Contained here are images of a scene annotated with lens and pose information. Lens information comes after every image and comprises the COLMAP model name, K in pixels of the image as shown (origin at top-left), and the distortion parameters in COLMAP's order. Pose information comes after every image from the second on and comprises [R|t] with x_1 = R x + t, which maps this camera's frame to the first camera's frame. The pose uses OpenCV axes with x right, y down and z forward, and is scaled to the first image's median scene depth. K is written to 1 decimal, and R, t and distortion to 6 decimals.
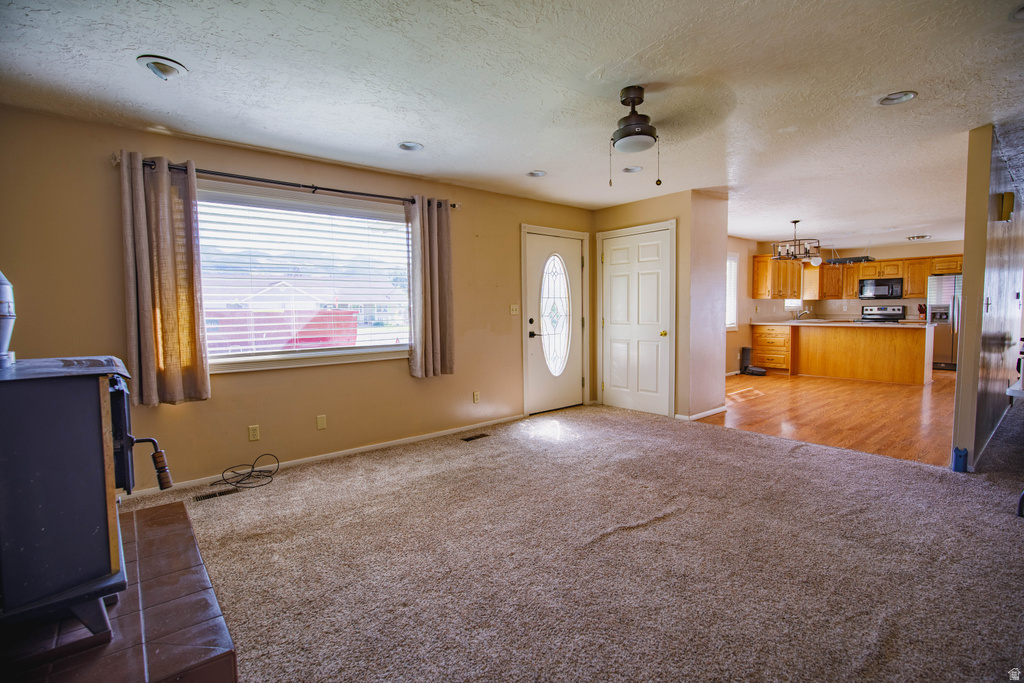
lens RADIAL K [[467.9, 0, 516.2], [0, 467.9, 338.1], [0, 0, 1]] dist [-0.029231, 0.000921]
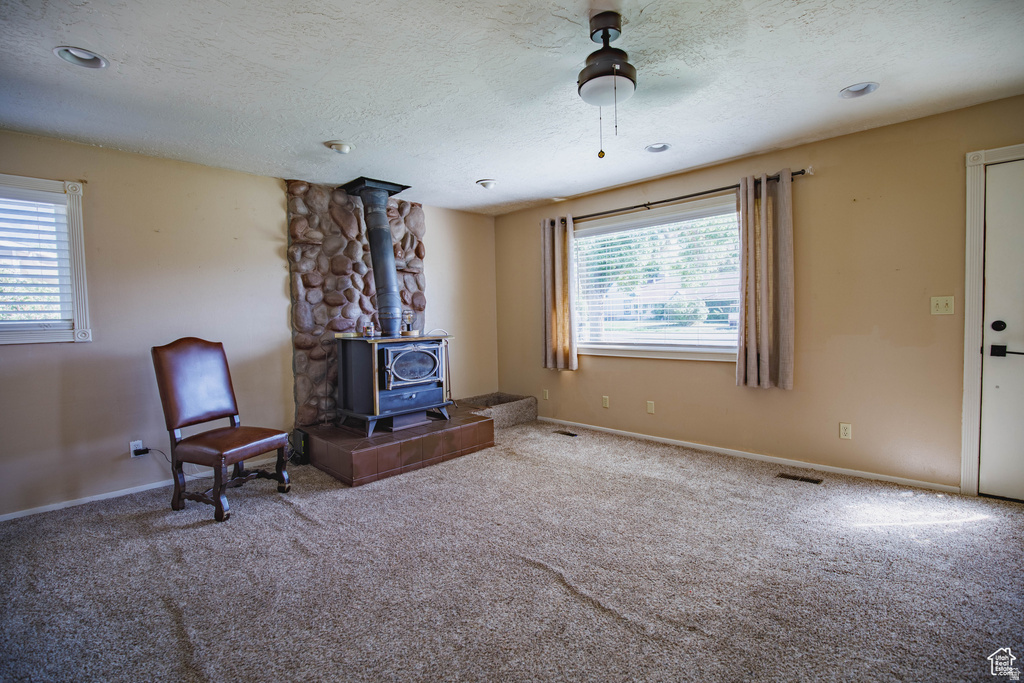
lens RADIAL K [[467.9, 0, 516.2], [0, 467.9, 338.1], [0, 0, 1]] dist [-0.029231, 0.000921]
pose [[0.107614, 0.059108, -0.992434, 0.706222], [-0.036791, 0.997784, 0.055438, -0.044034], [0.993512, 0.030547, 0.109550, 0.558653]]
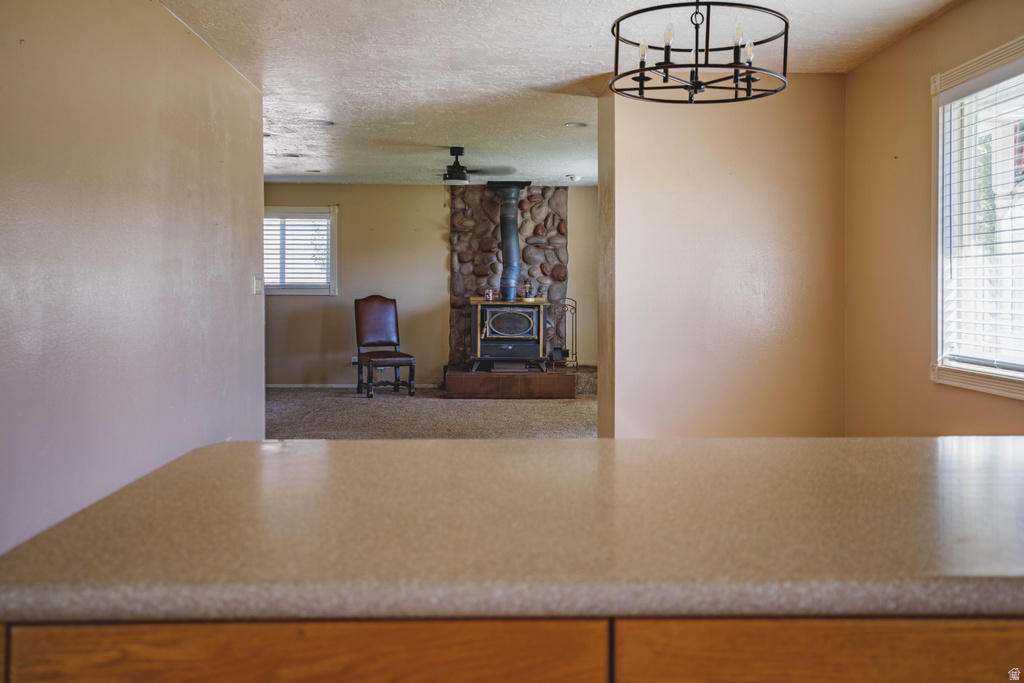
lens RADIAL K [[975.9, 0, 514.5], [0, 975.9, 282.5], [0, 0, 1]] dist [0.060765, 0.003752]
pose [[-0.613977, 0.008326, -0.789280, 1.930266], [-0.040802, 0.998273, 0.042270, -0.161722], [0.788269, 0.058157, -0.612576, 2.258812]]
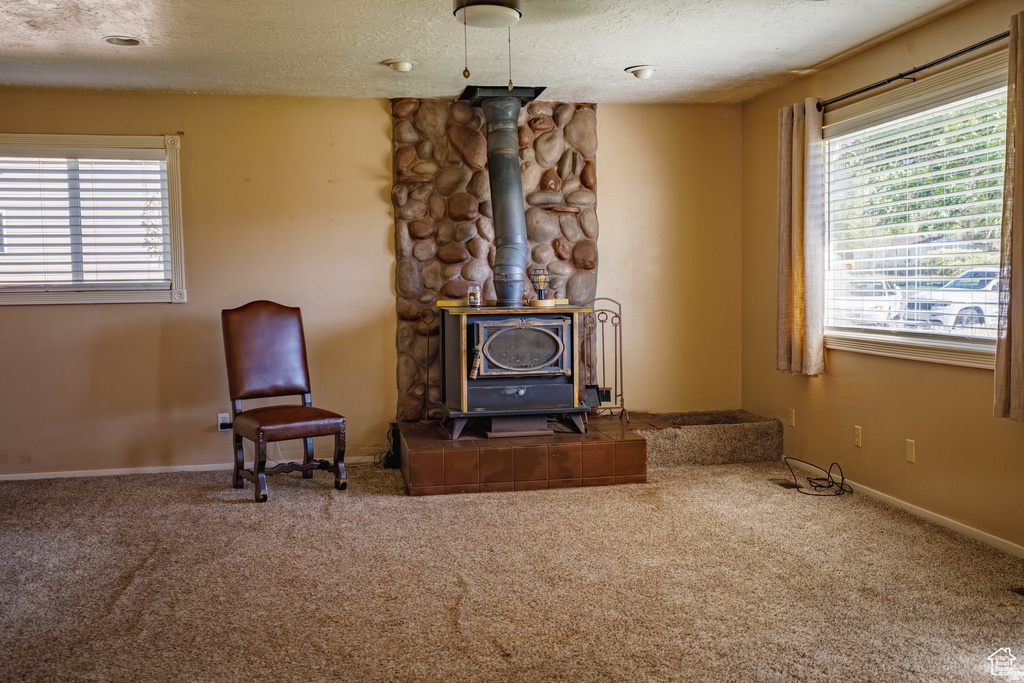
lens RADIAL K [[962.3, 0, 515.9], [0, 962.3, 337.3], [0, 0, 1]] dist [0.034194, 0.014974]
pose [[-0.486310, 0.072492, -0.870774, 0.983863], [-0.028322, 0.994721, 0.098628, -0.085392], [0.873327, 0.072626, -0.481689, 1.195300]]
